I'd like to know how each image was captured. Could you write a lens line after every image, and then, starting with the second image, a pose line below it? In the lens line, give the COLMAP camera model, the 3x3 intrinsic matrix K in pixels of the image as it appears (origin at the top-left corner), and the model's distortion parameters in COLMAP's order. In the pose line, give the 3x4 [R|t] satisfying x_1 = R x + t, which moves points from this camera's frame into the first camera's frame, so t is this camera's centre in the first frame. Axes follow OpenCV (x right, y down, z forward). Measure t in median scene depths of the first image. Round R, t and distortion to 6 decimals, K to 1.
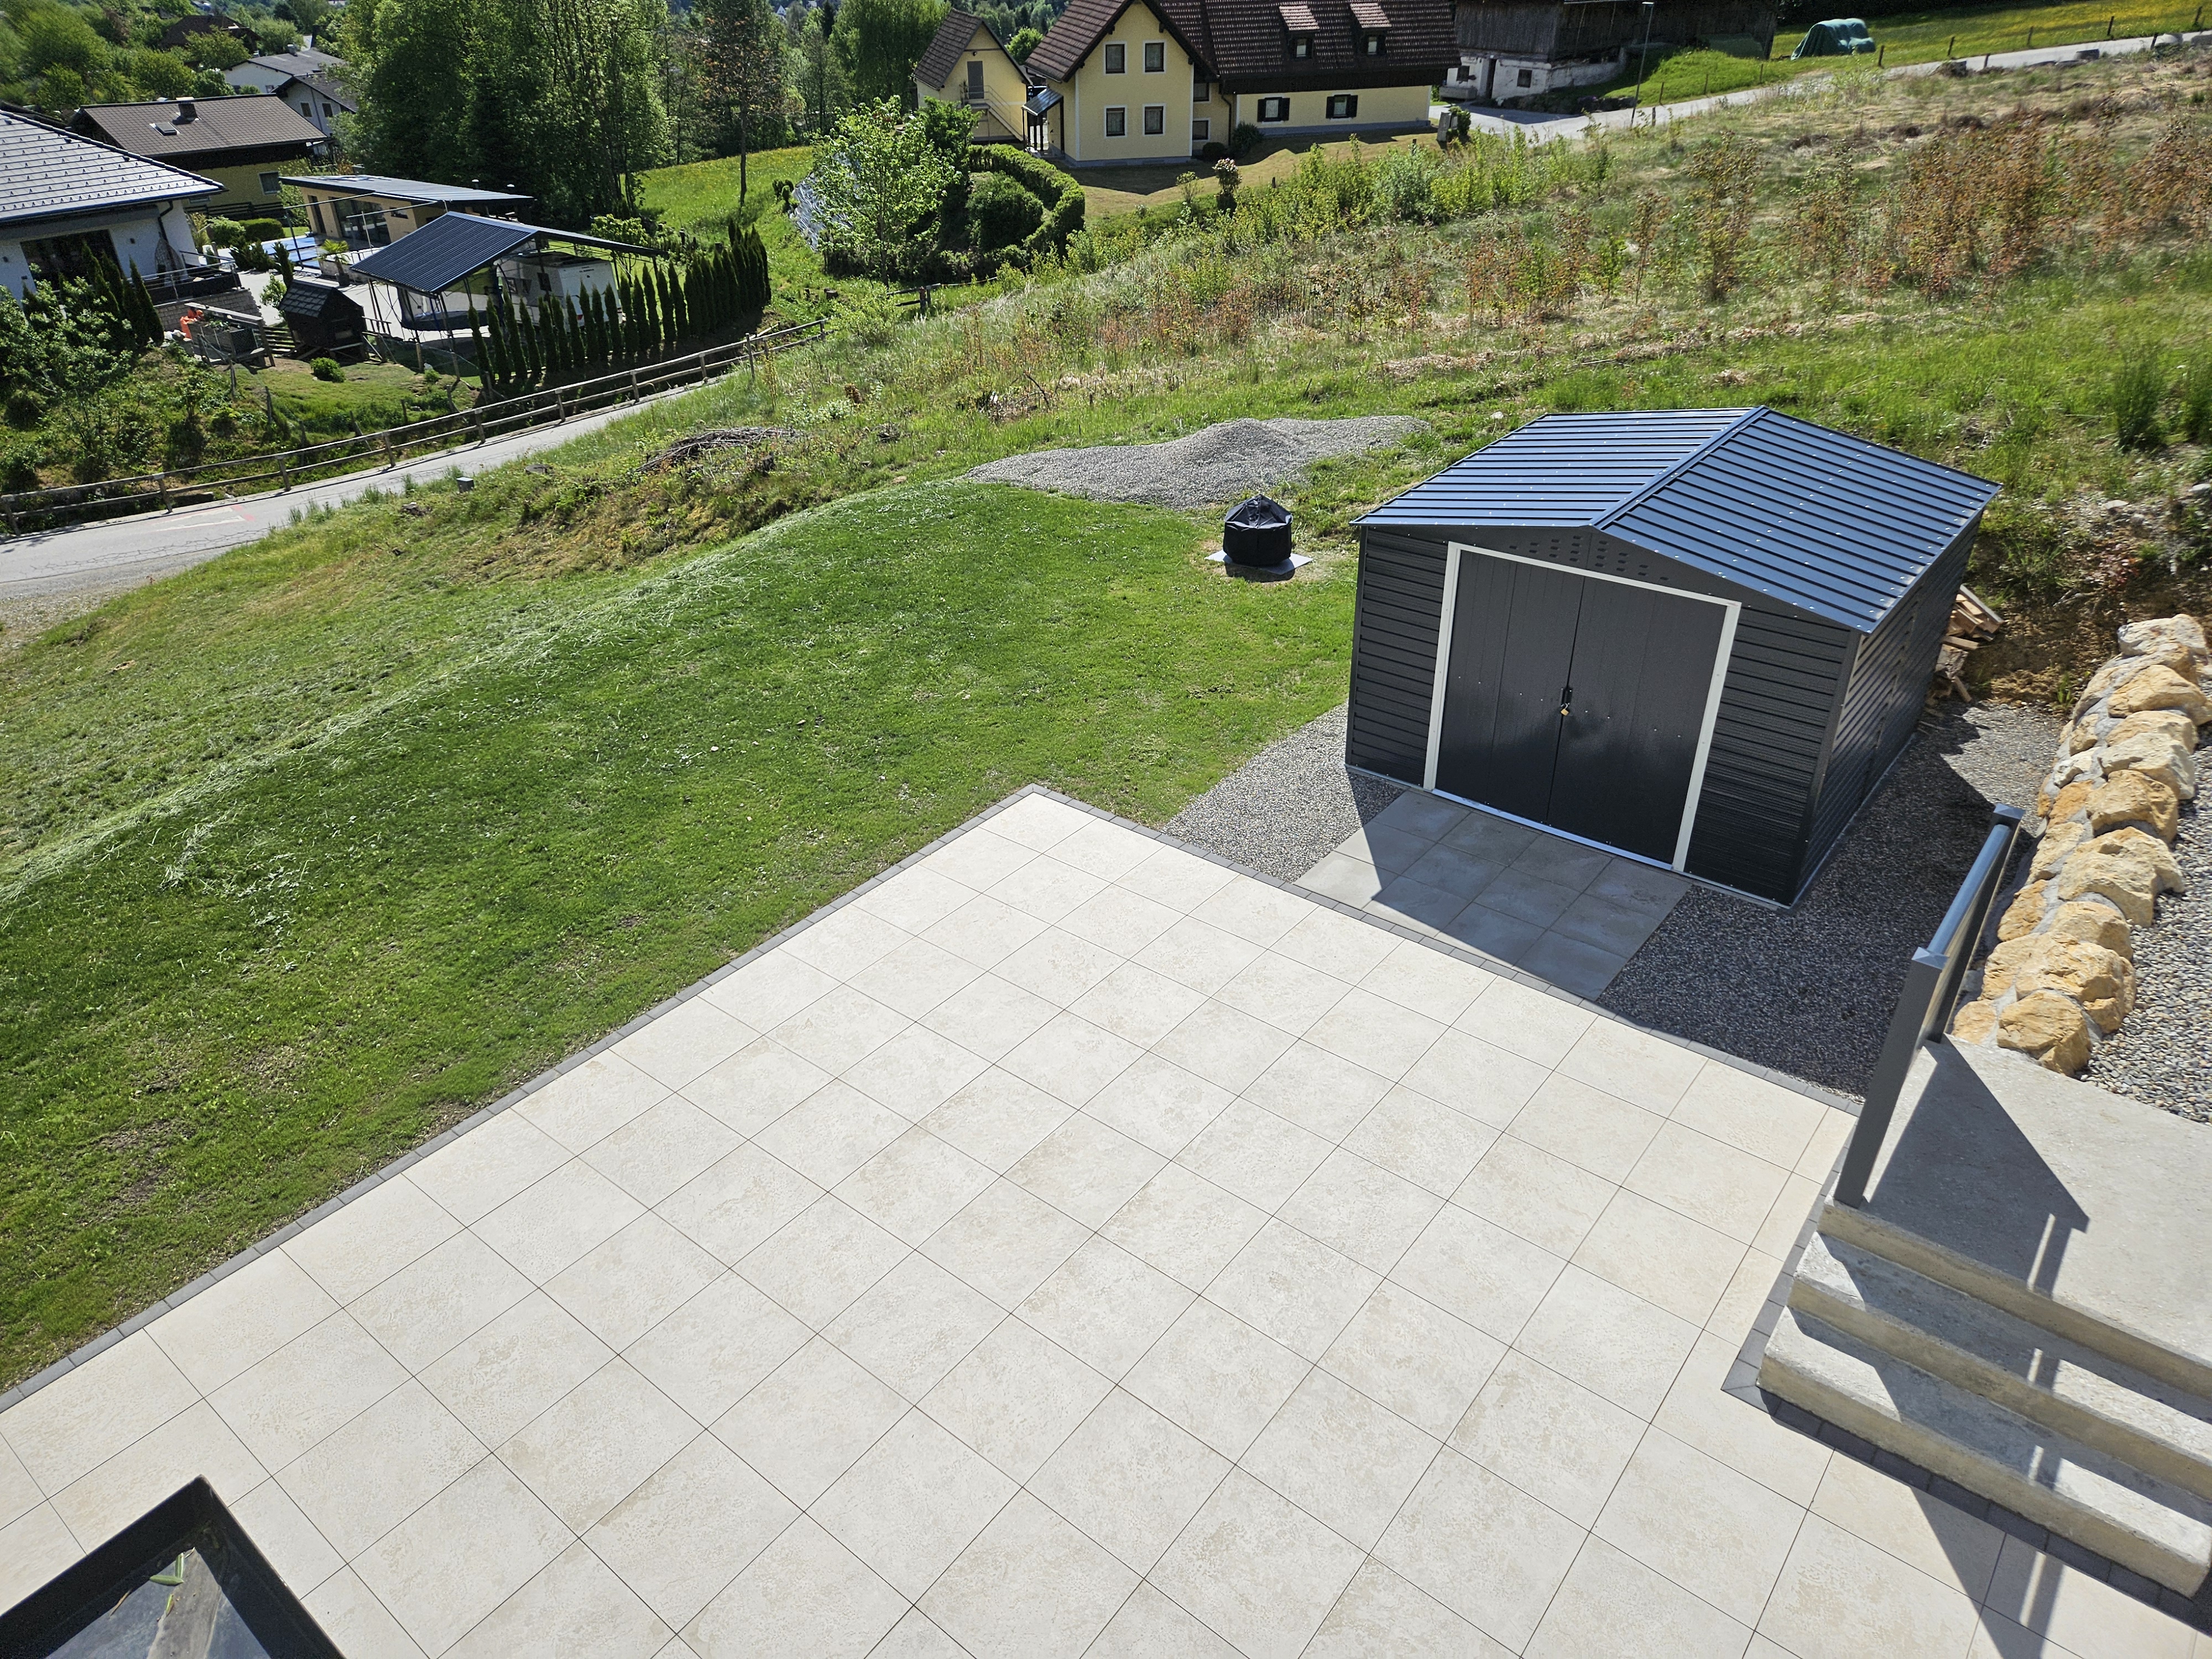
lens RADIAL K [[1469.2, 0, 1092.9], [0, 1469.2, 819.5], [0, 0, 1]] dist [0.080695, -0.063784]
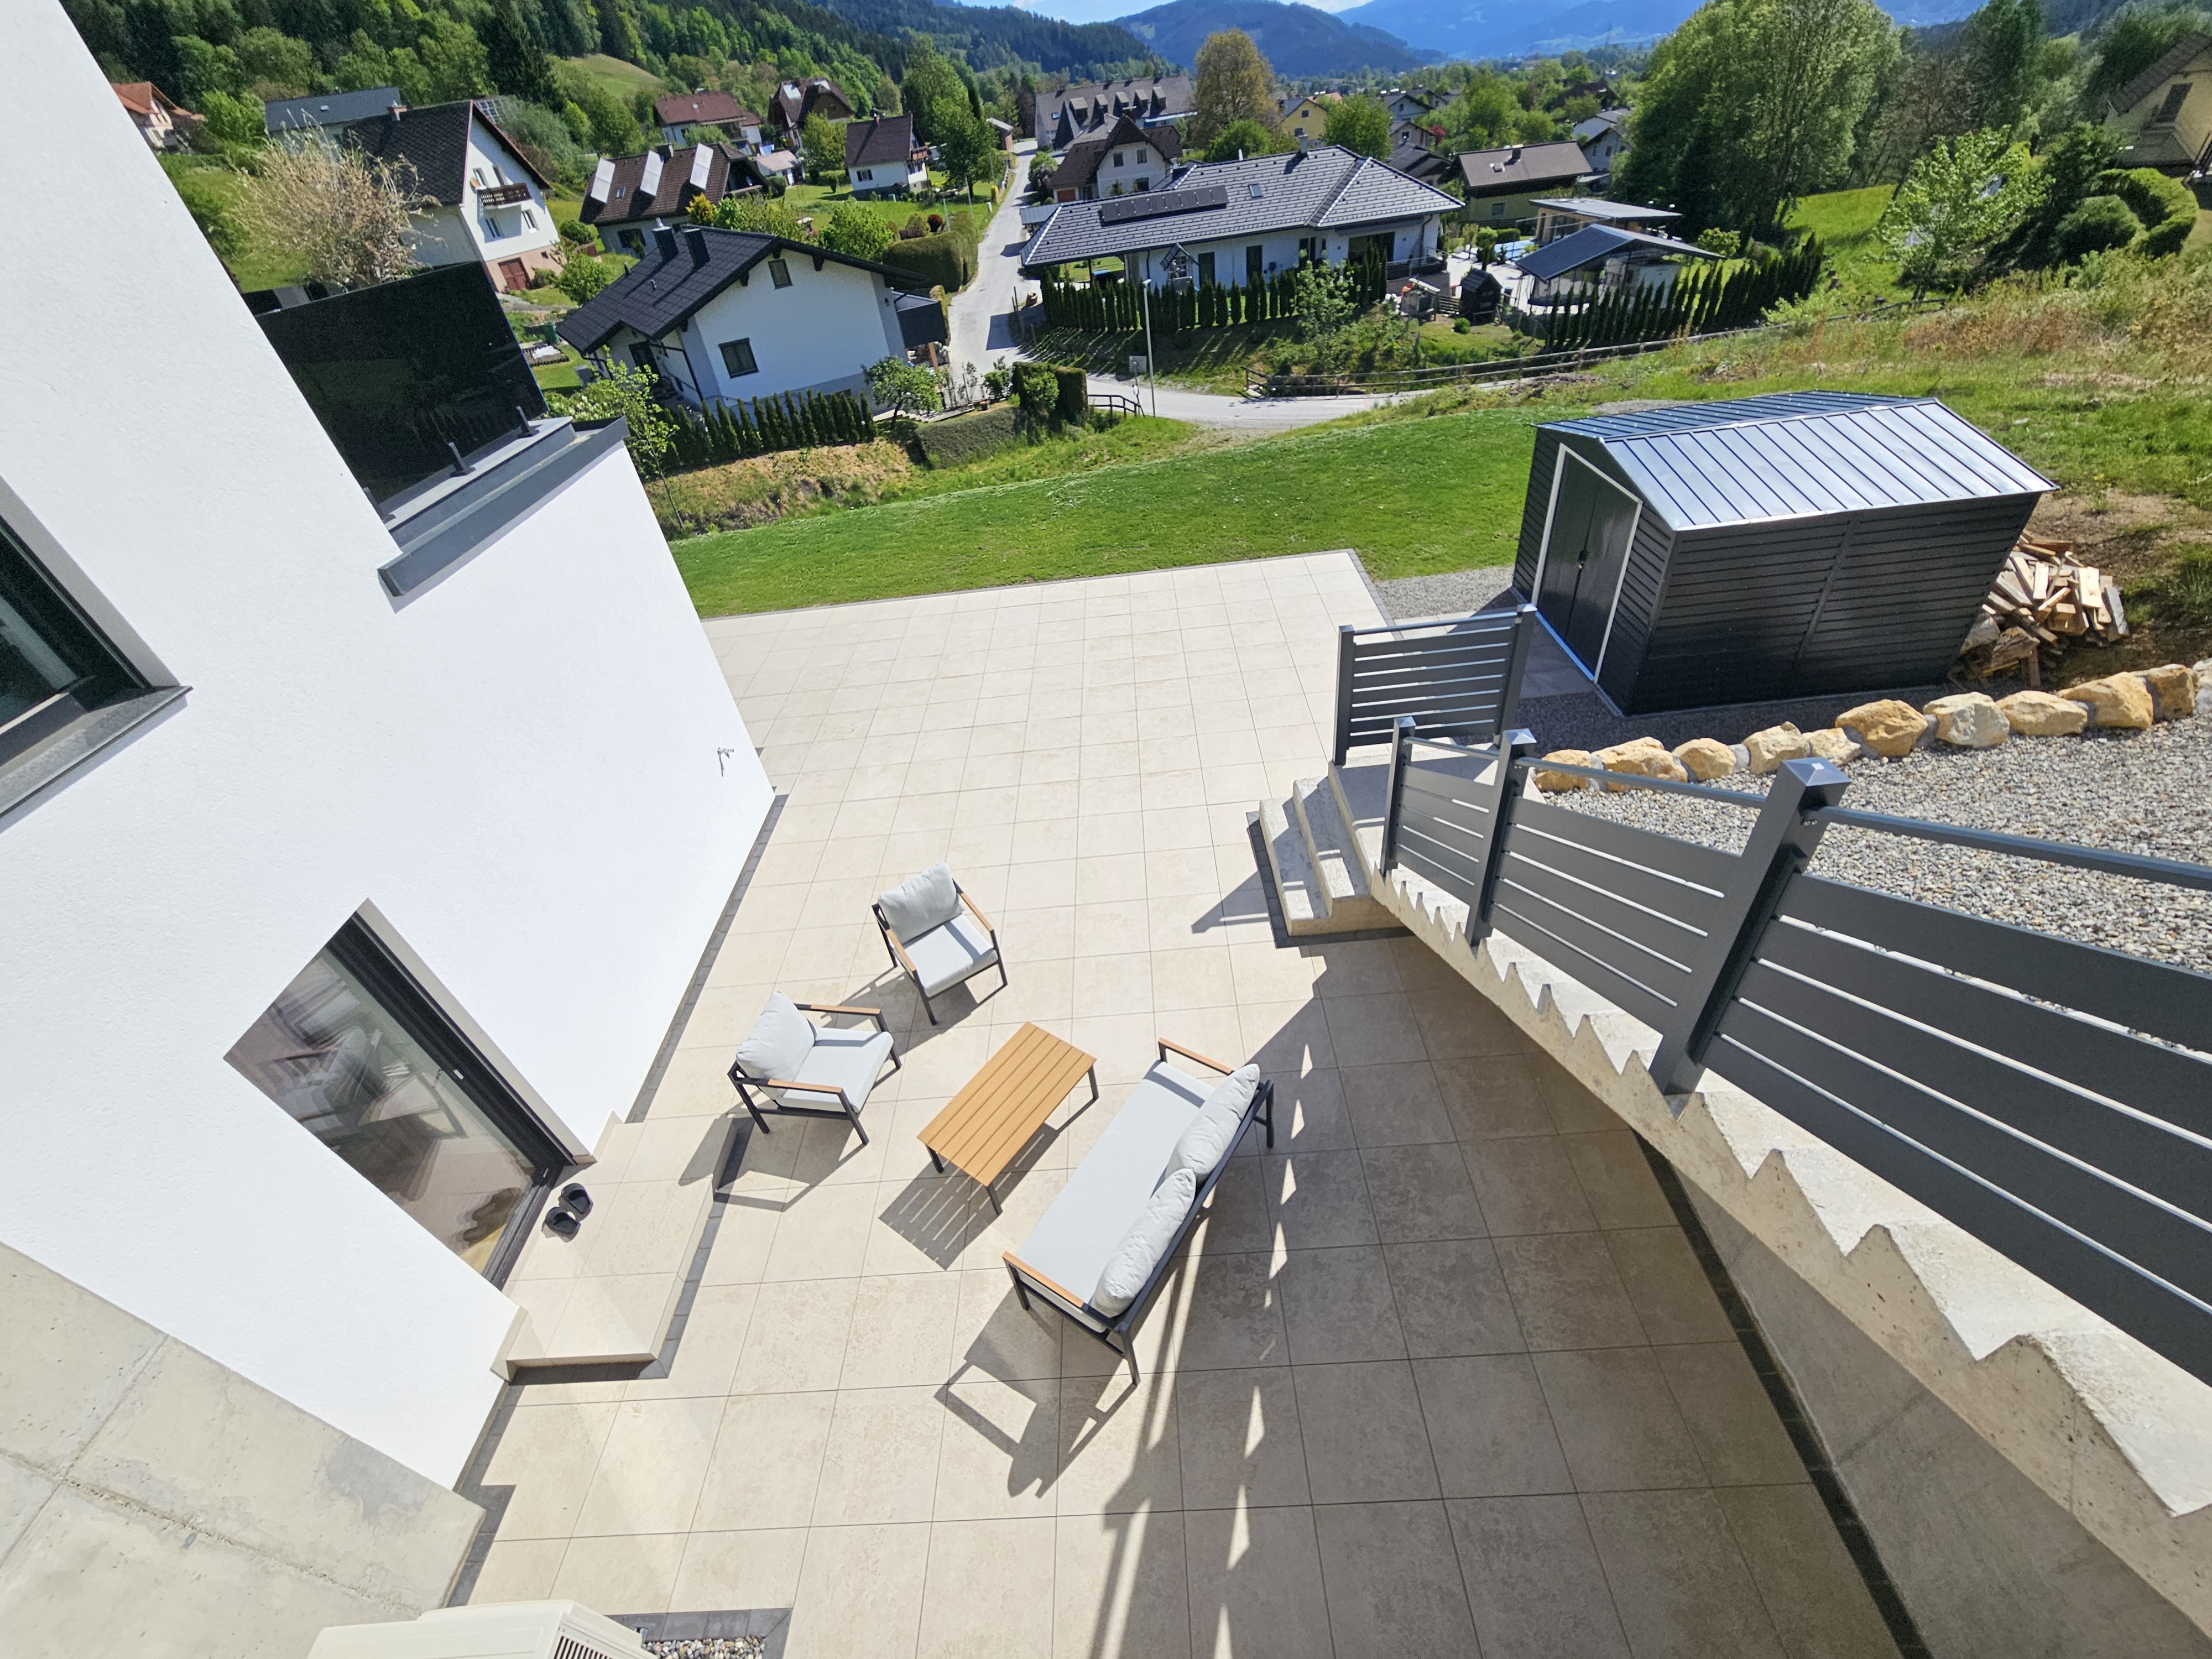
lens RADIAL K [[911.4, 0, 1109.4], [0, 911.4, 838.2], [0, 0, 1]] dist [-0.000693, -0.000271]
pose [[0.633518, 0.448750, -0.630300, 0.162102], [-0.310063, 0.893599, 0.324563, 0.005921], [0.708883, -0.010183, 0.705252, -0.011765]]
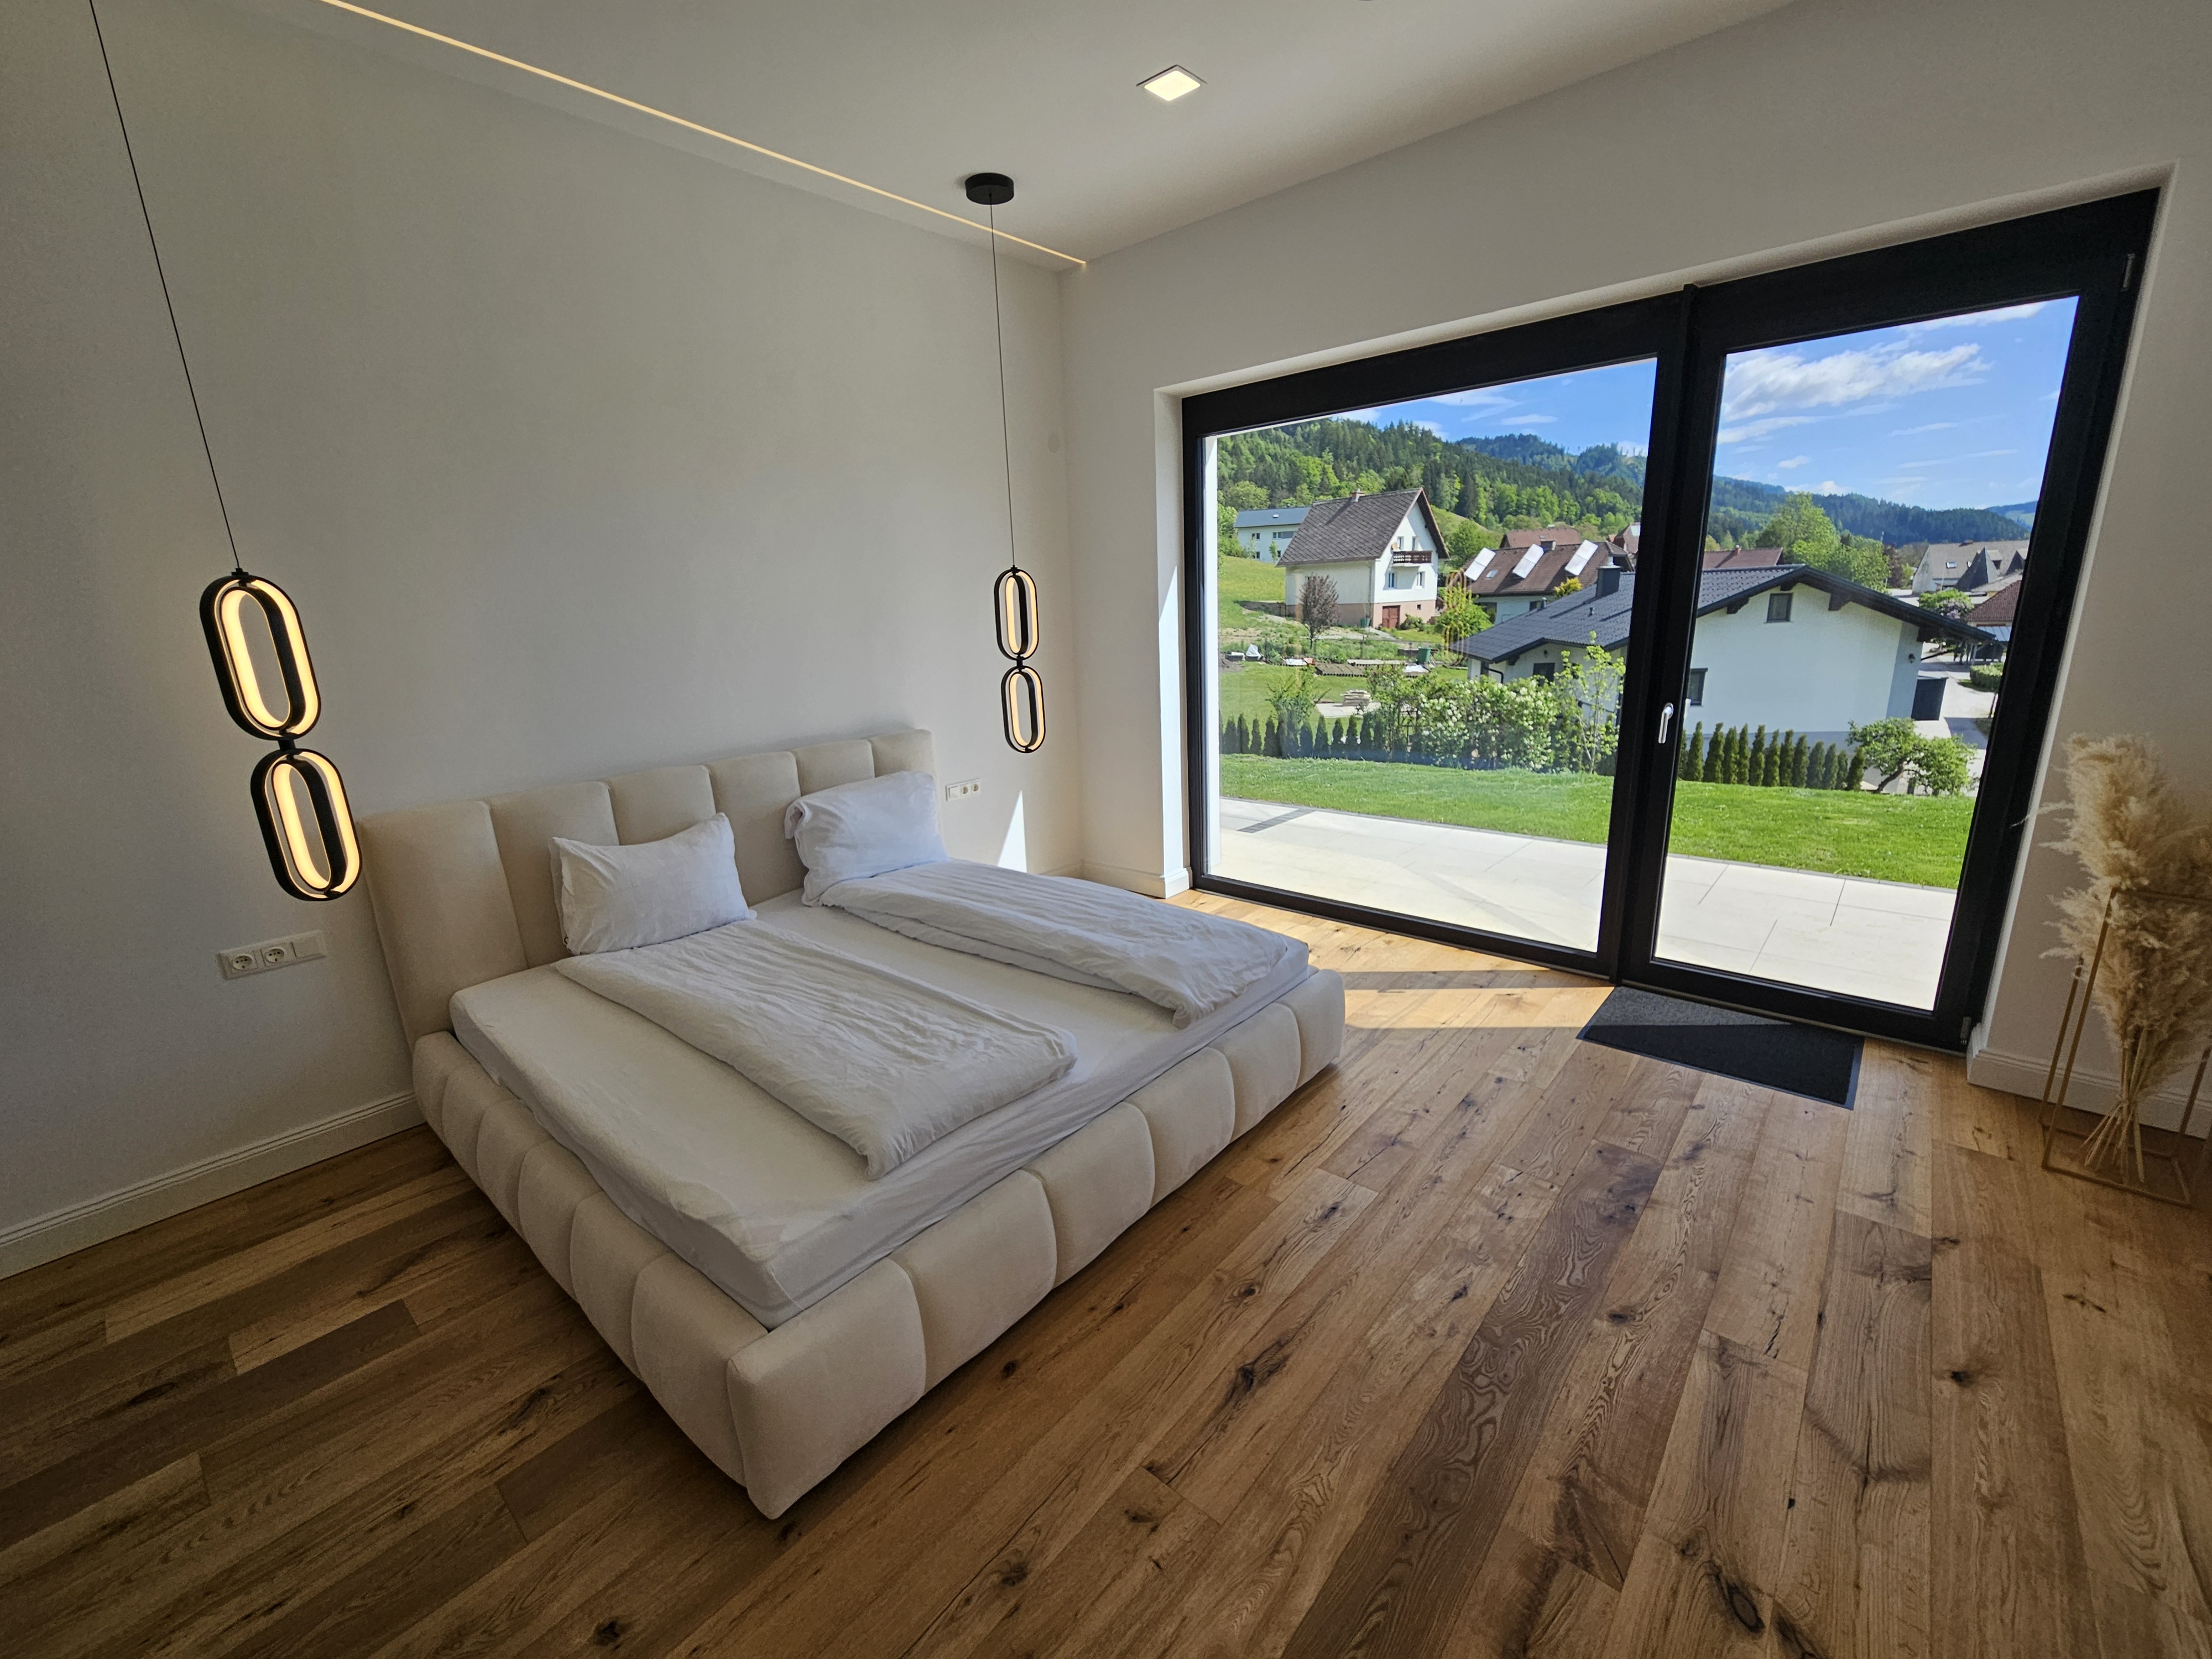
lens RADIAL K [[911.4, 0, 1109.6], [0, 911.4, 841.0], [0, 0, 1]] dist [-0.000693, -0.000271]
pose [[-0.037671, 0.270944, -0.961858, -0.077616], [-0.481660, 0.838426, 0.255039, 0.130445], [0.875548, 0.472896, 0.098919, -0.059532]]
